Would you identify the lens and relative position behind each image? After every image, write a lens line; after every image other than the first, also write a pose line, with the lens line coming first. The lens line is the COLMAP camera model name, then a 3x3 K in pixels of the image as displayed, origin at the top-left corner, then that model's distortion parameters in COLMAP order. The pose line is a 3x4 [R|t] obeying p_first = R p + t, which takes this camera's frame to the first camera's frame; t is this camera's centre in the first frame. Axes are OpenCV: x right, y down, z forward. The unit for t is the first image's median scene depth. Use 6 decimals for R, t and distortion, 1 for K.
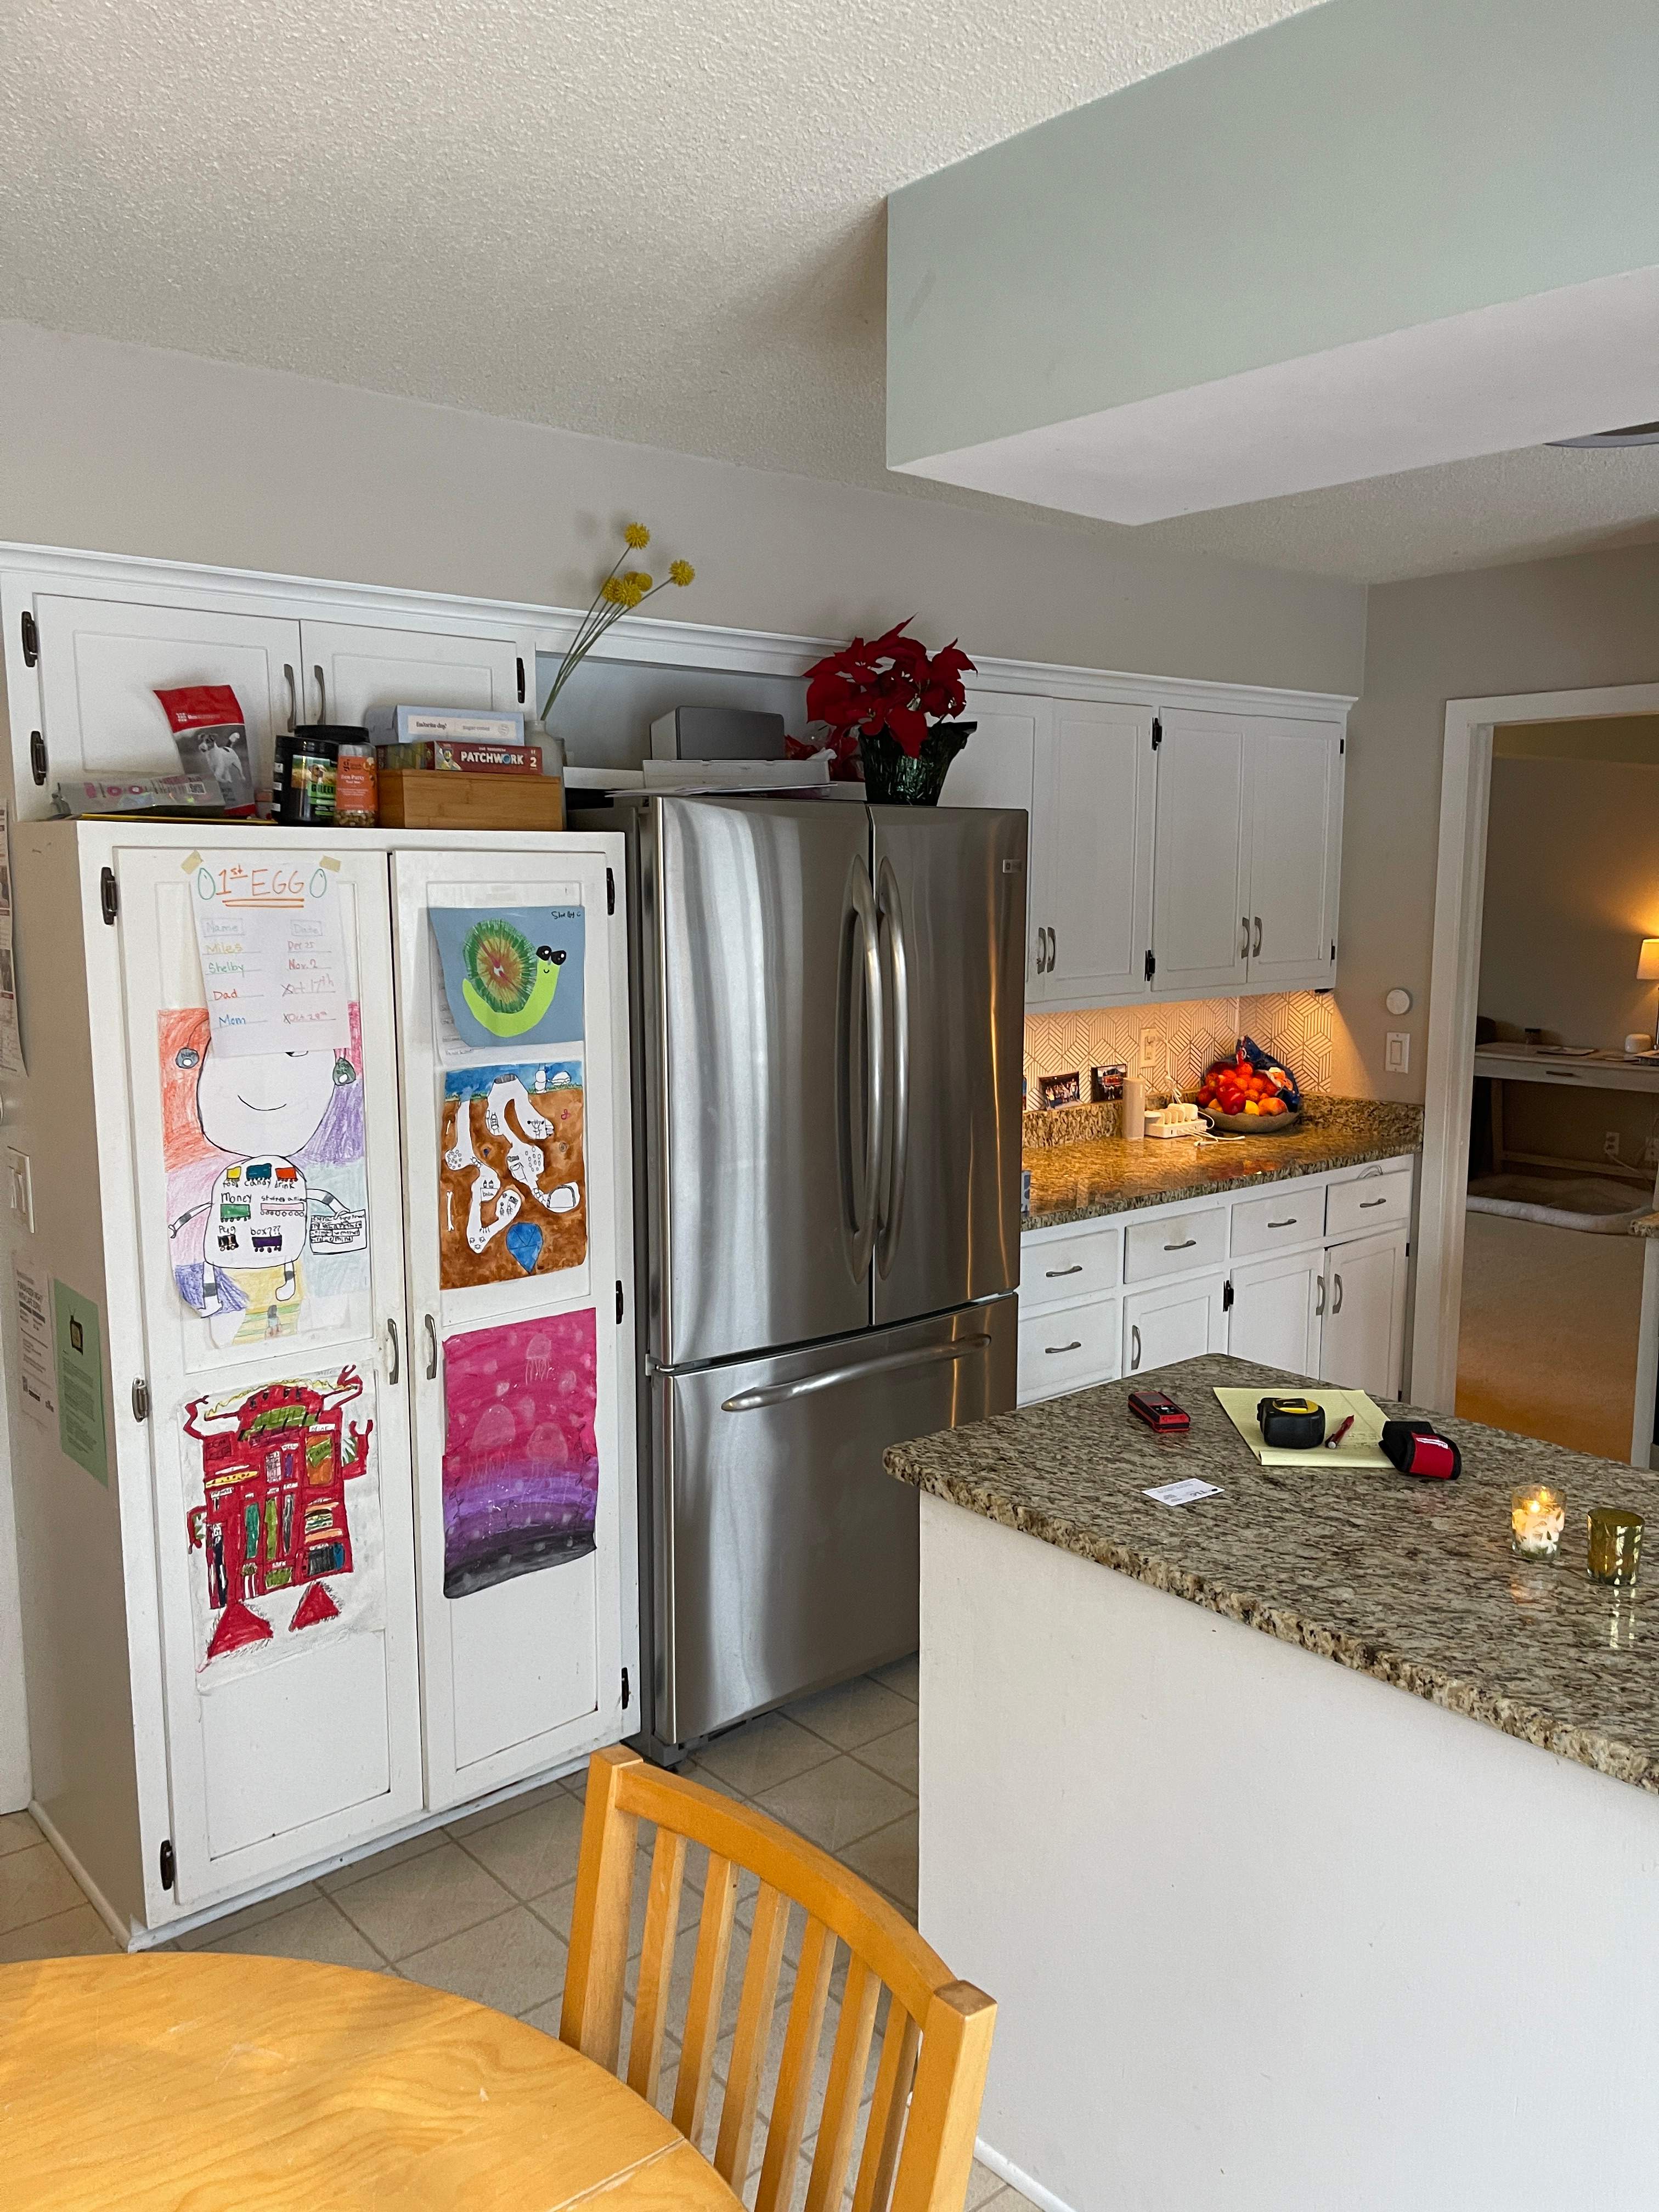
lens RADIAL K [[1649.6, 0, 844.4], [0, 1649.6, 1116.5], [0, 0, 1]] dist [0.020871, 0.005219]
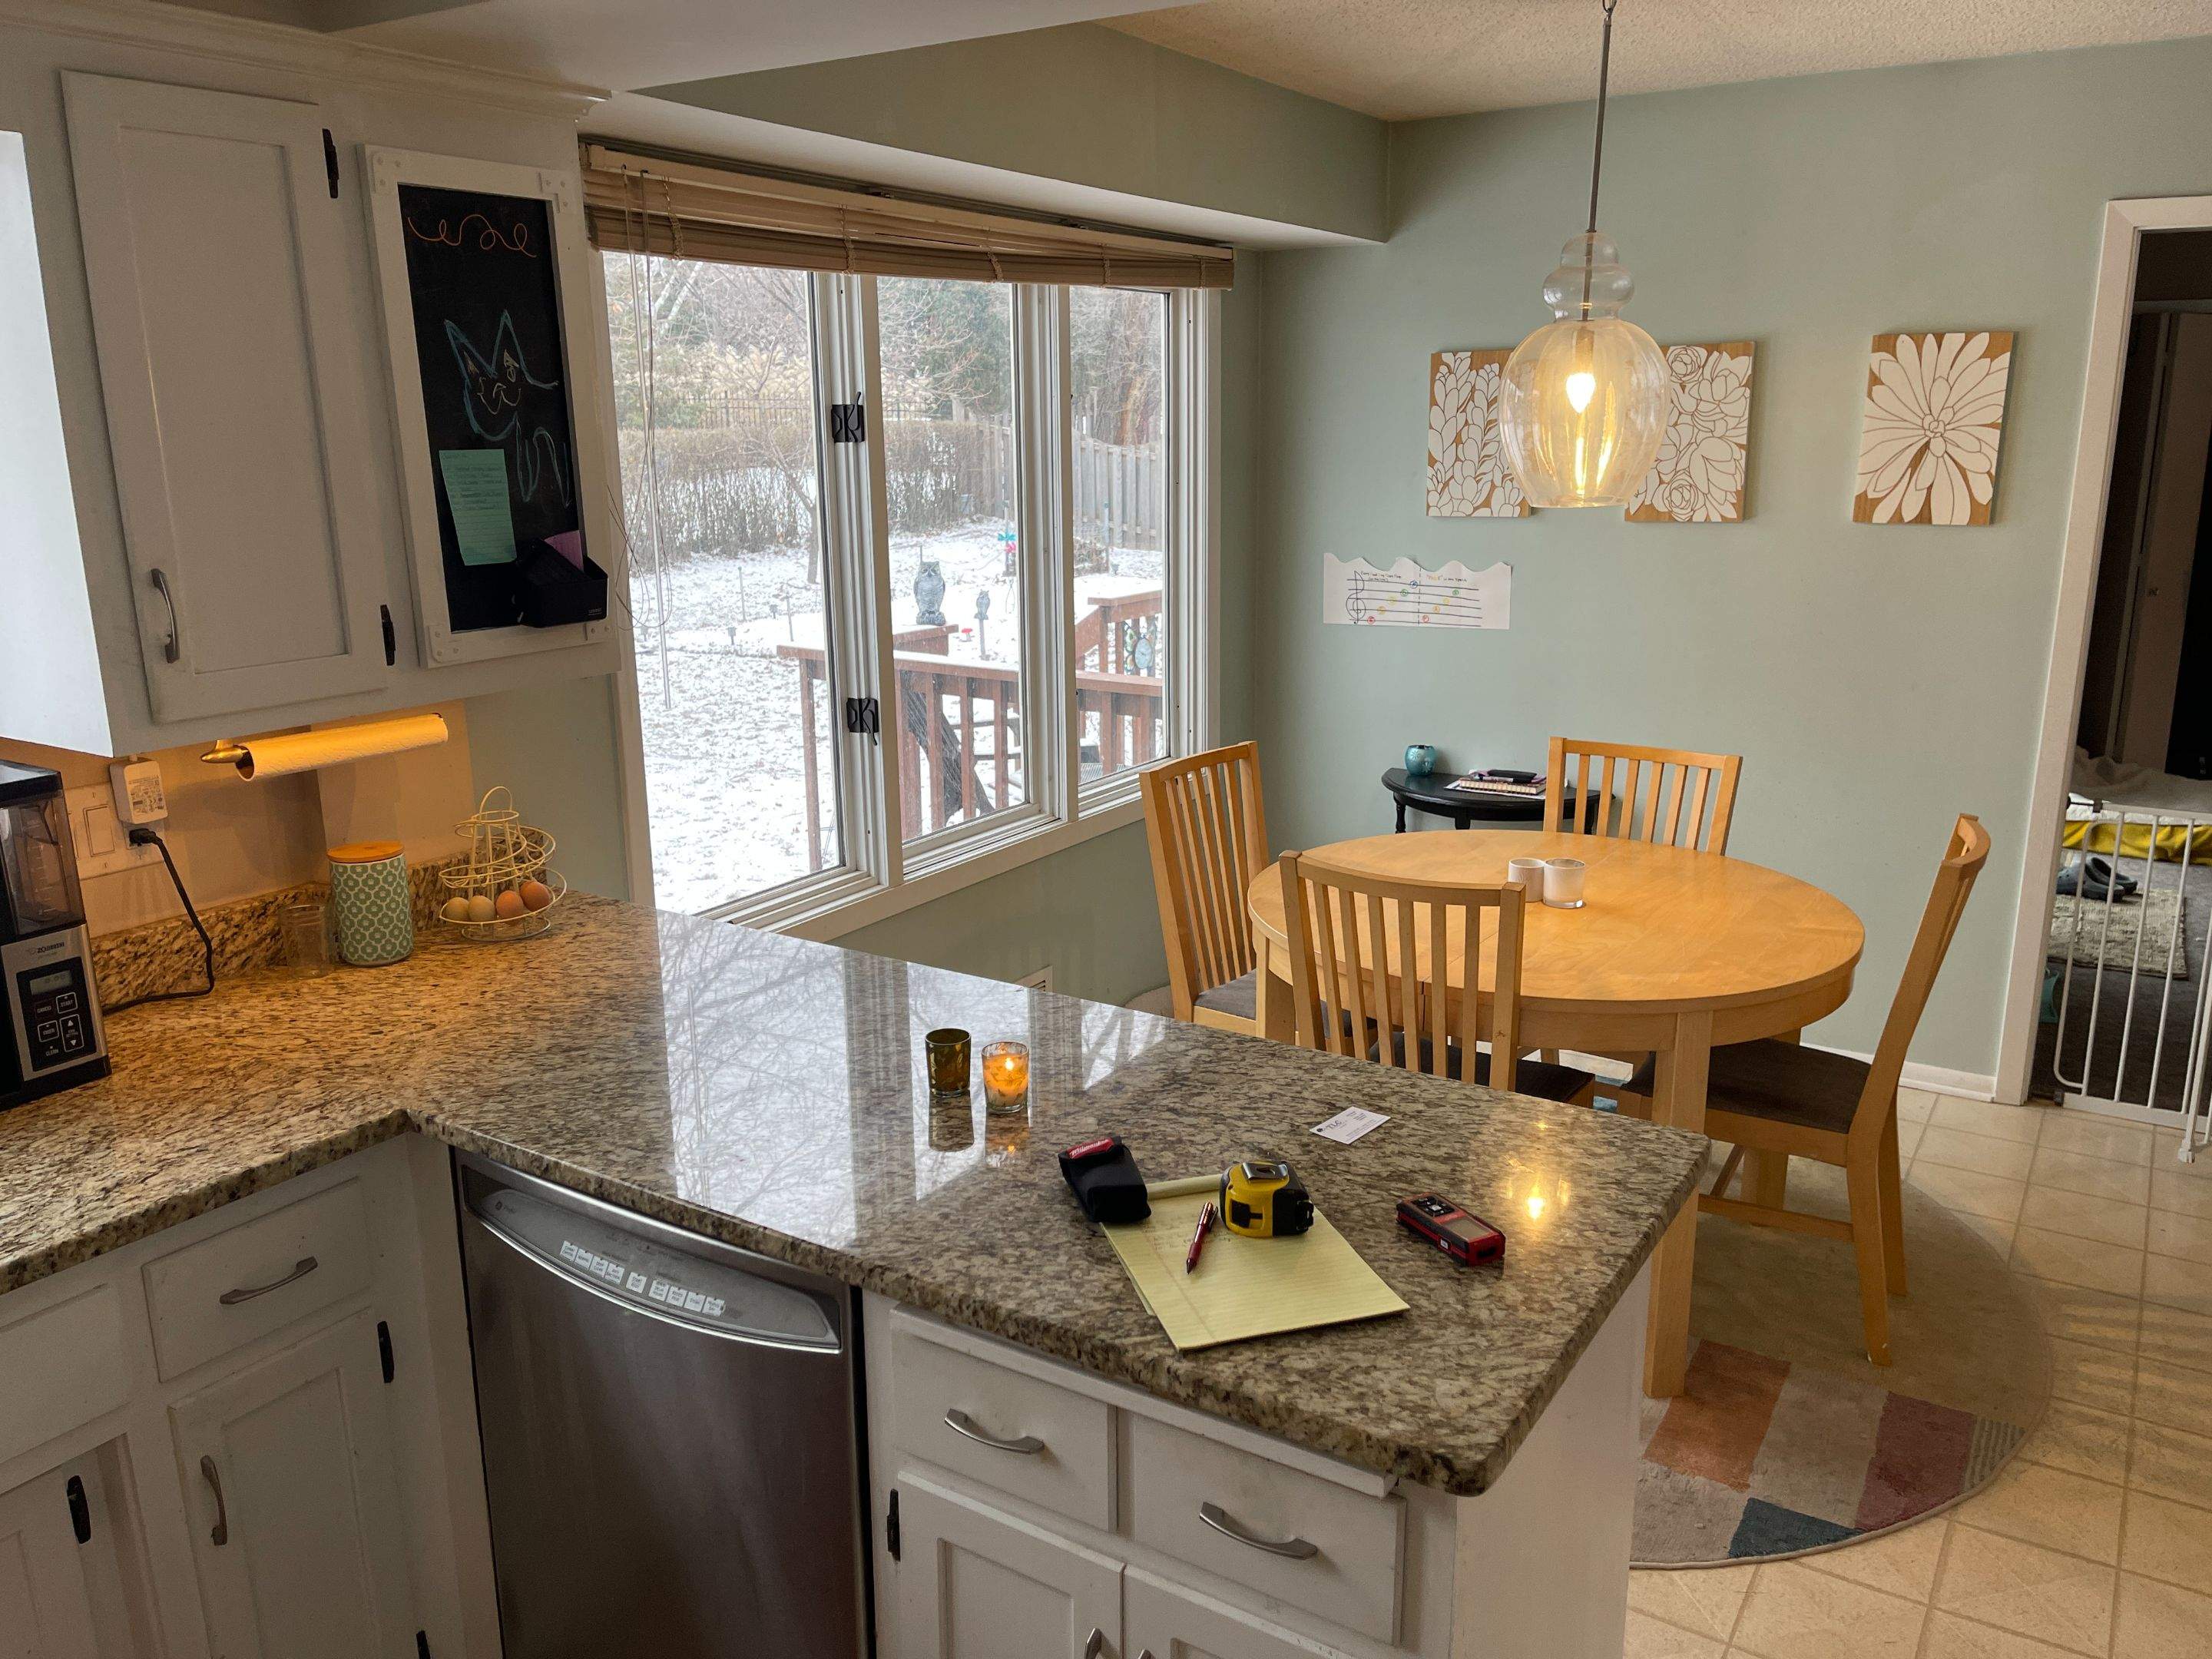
lens RADIAL K [[1656.1, 0, 1110.1], [0, 1656.1, 828.1], [0, 0, 1]] dist [0.029573, -0.008358]
pose [[-0.956284, 0.078187, -0.281796, 0.515337], [-0.034496, 0.926711, 0.374188, -0.237492], [0.290400, 0.367550, -0.883501, 1.524024]]
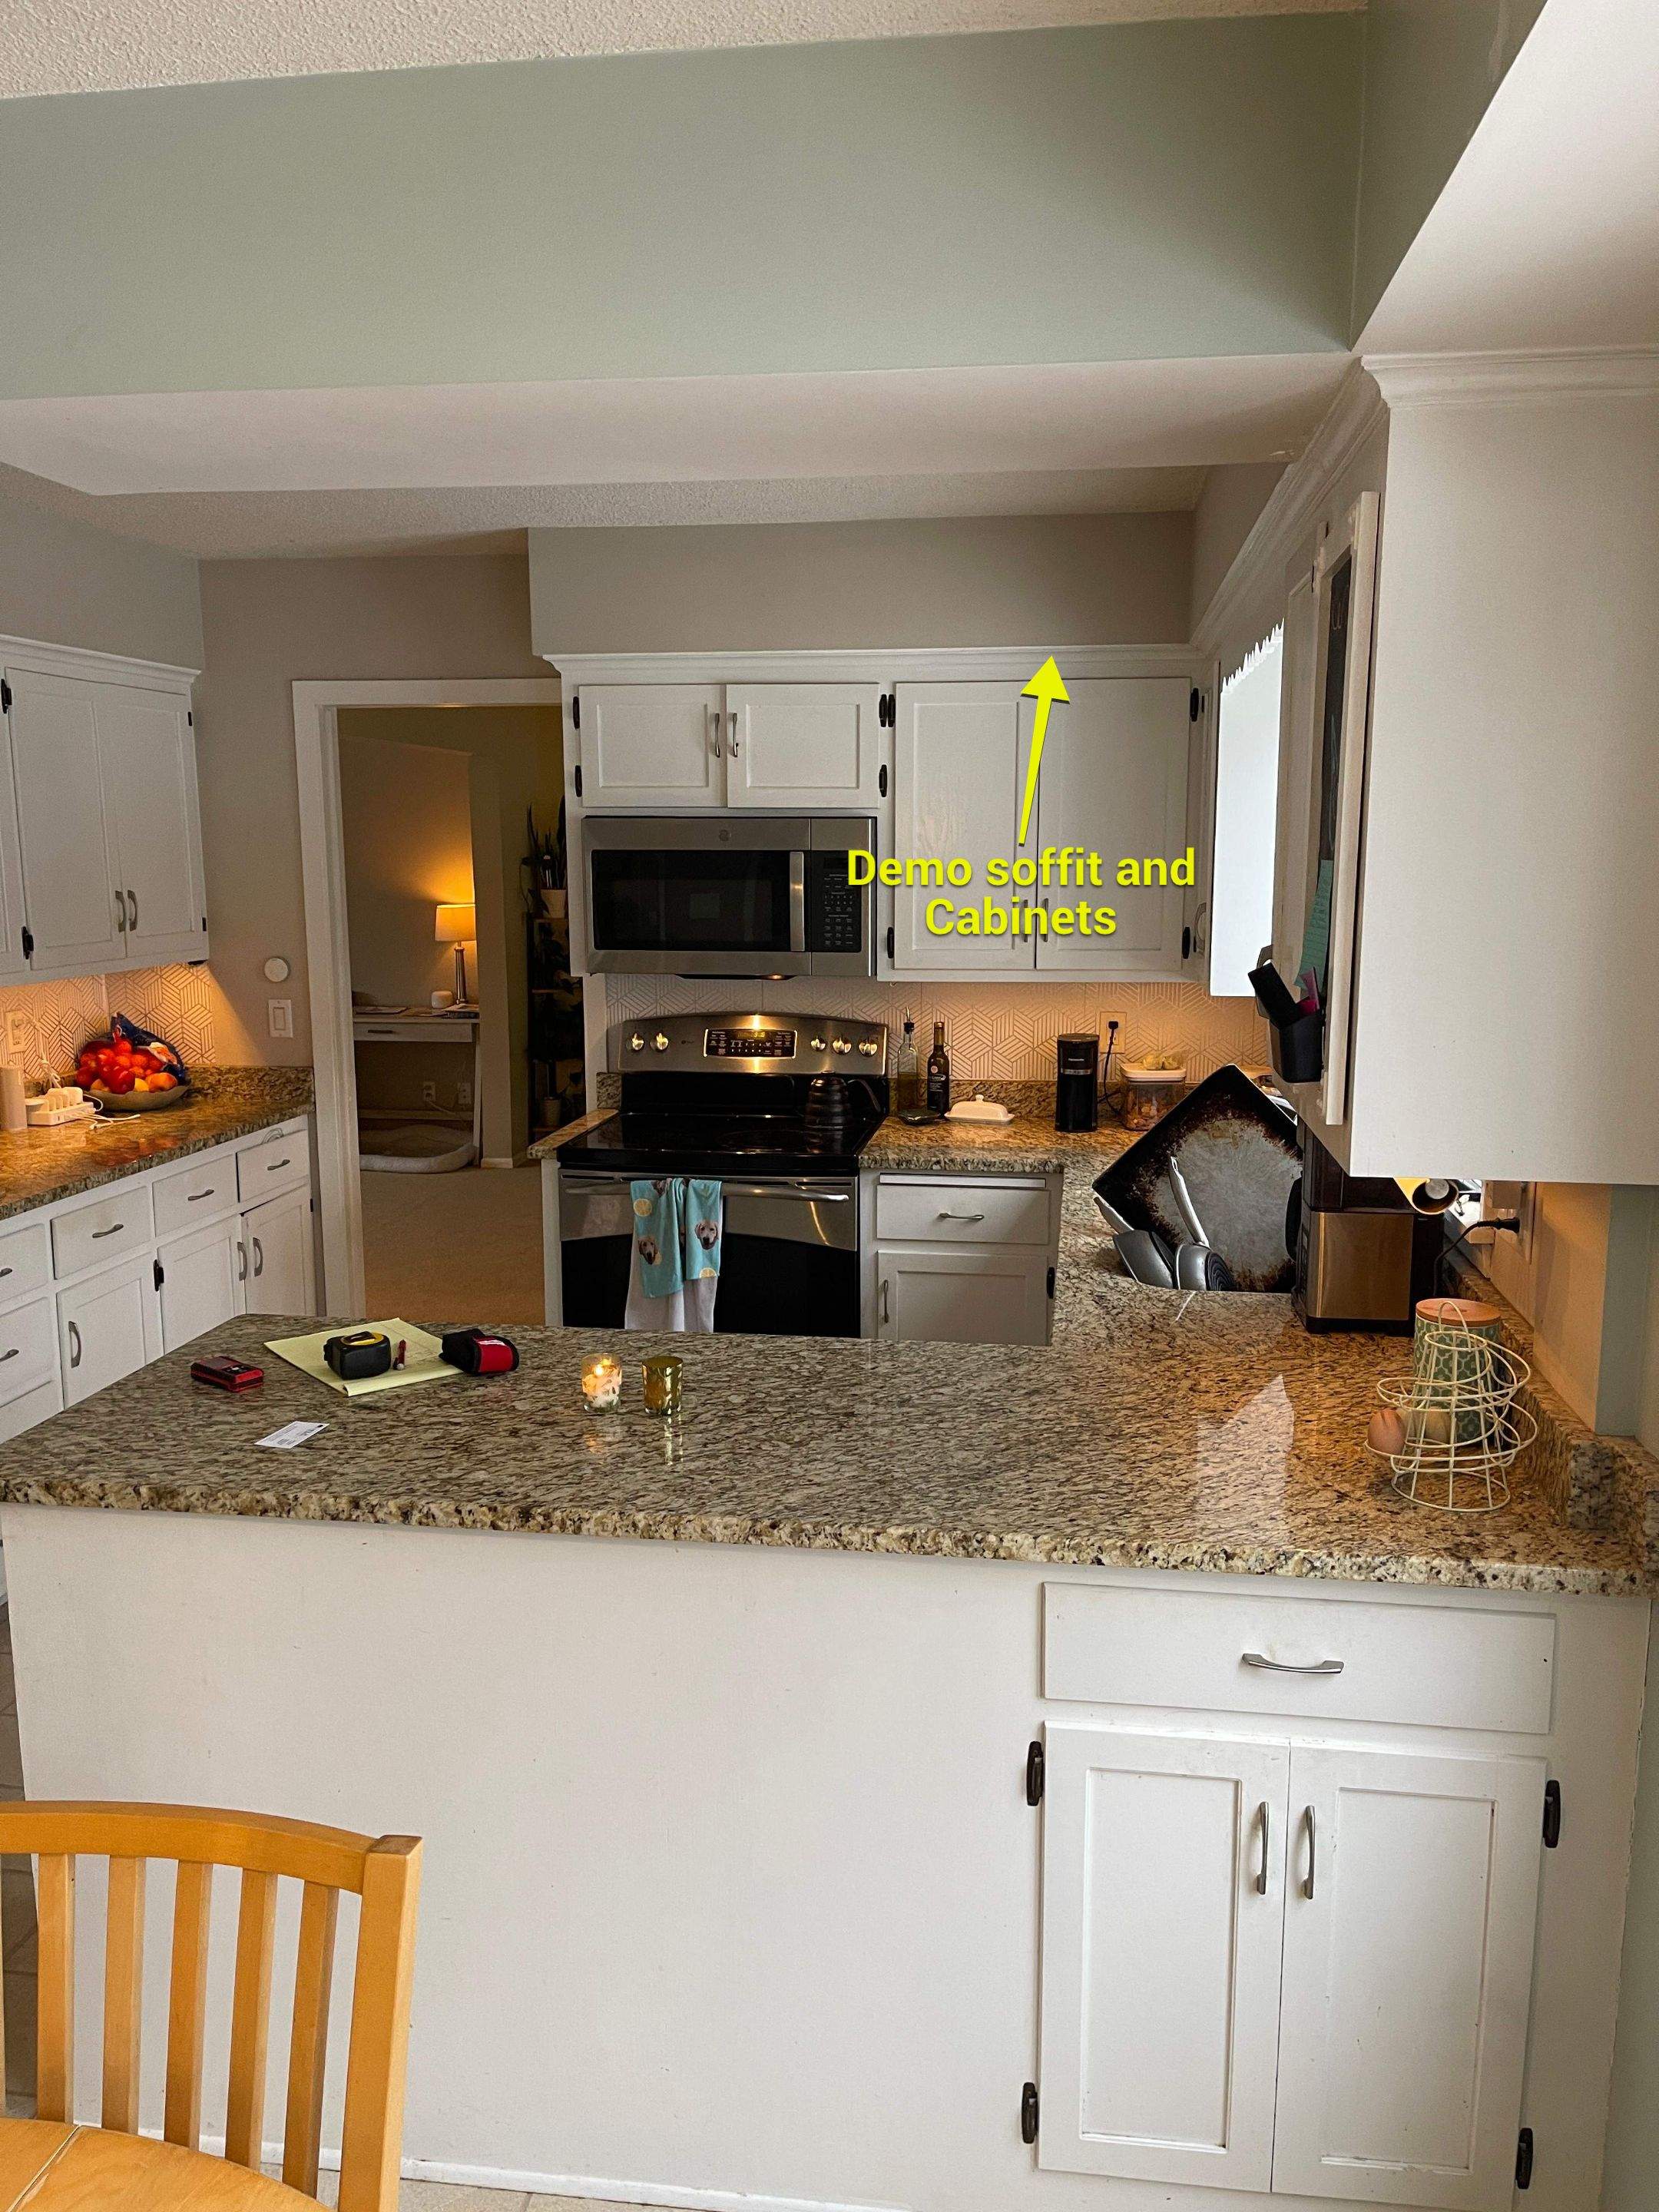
lens RADIAL K [[1656.1, 0, 842.5], [0, 1656.1, 1099.8], [0, 0, 1]] dist [0.029573, -0.008358]
pose [[0.751491, -0.101373, 0.651908, -0.179541], [0.096603, 0.994382, 0.043269, 0.001899], [-0.652632, 0.030460, 0.757062, -0.035927]]
